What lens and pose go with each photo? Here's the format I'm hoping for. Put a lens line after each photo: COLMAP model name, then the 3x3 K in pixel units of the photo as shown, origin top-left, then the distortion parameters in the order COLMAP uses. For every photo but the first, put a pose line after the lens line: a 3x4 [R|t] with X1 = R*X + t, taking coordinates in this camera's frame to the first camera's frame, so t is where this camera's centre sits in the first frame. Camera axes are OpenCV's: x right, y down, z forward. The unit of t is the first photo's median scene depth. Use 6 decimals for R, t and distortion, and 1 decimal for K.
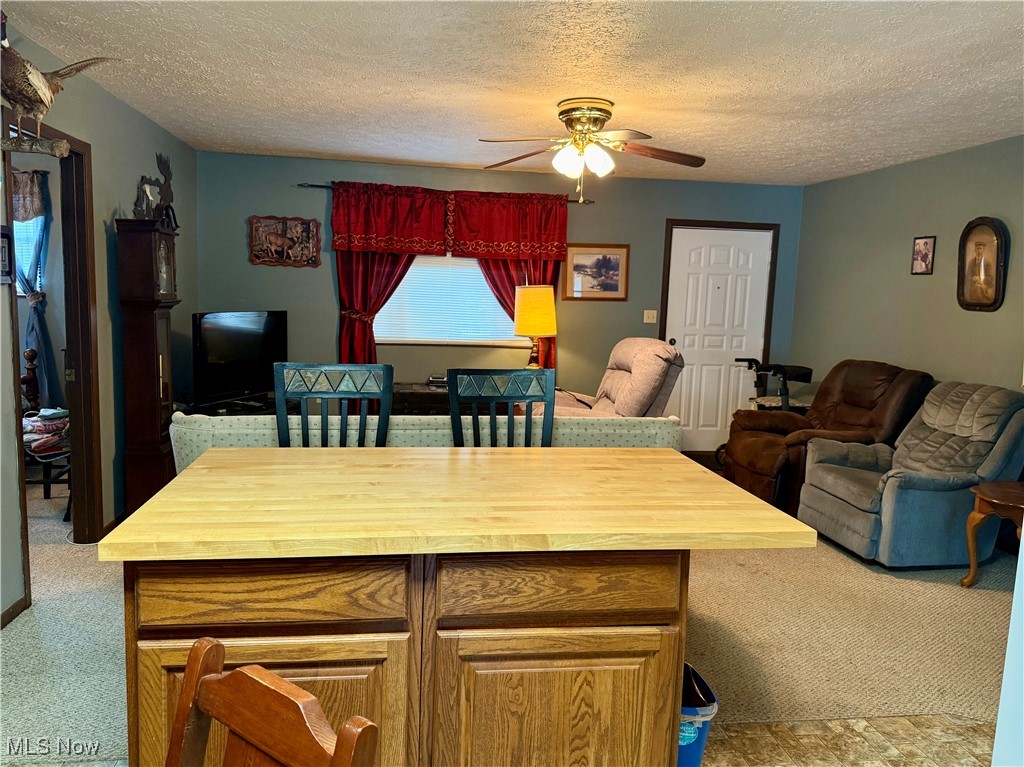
lens RADIAL K [[727.4, 0, 511.2], [0, 727.4, 384.9], [0, 0, 1]] dist [-0.004323, -0.036688]
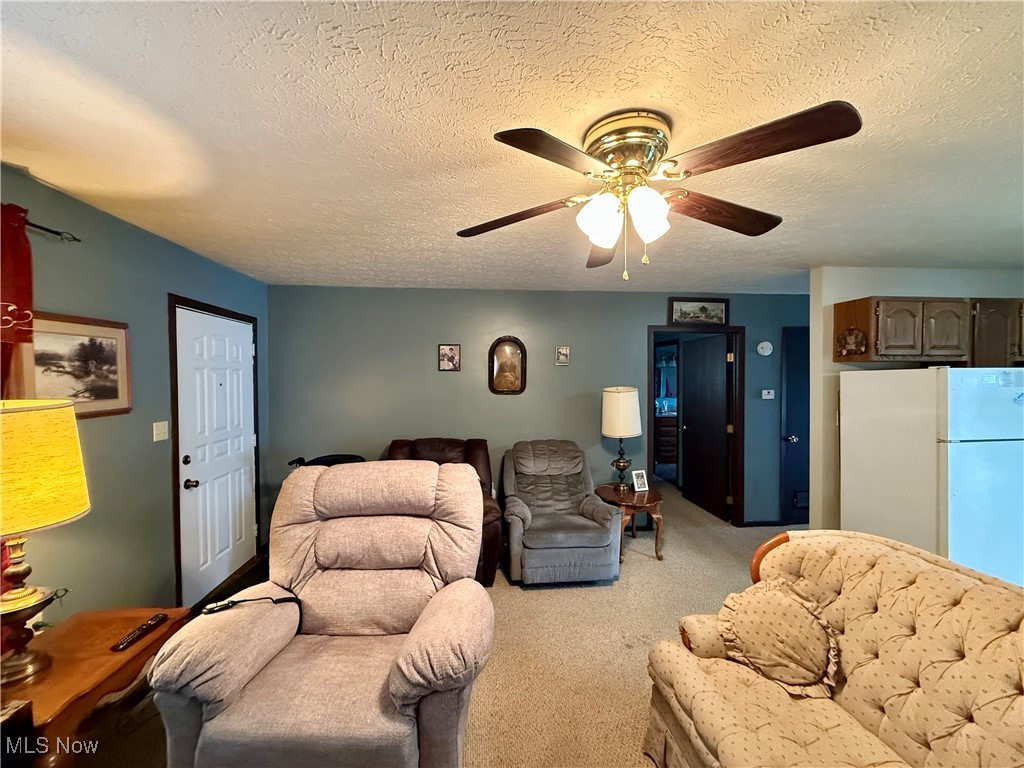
lens RADIAL K [[409.0, 0, 502.8], [0, 409.0, 381.4], [0, 0, 1]] dist [0.001697, 0.000068]
pose [[0.063622, -0.039518, 0.997191, -0.183393], [0.130409, 0.990977, 0.030952, -0.118817], [-0.989417, 0.128074, 0.068201, 0.699677]]
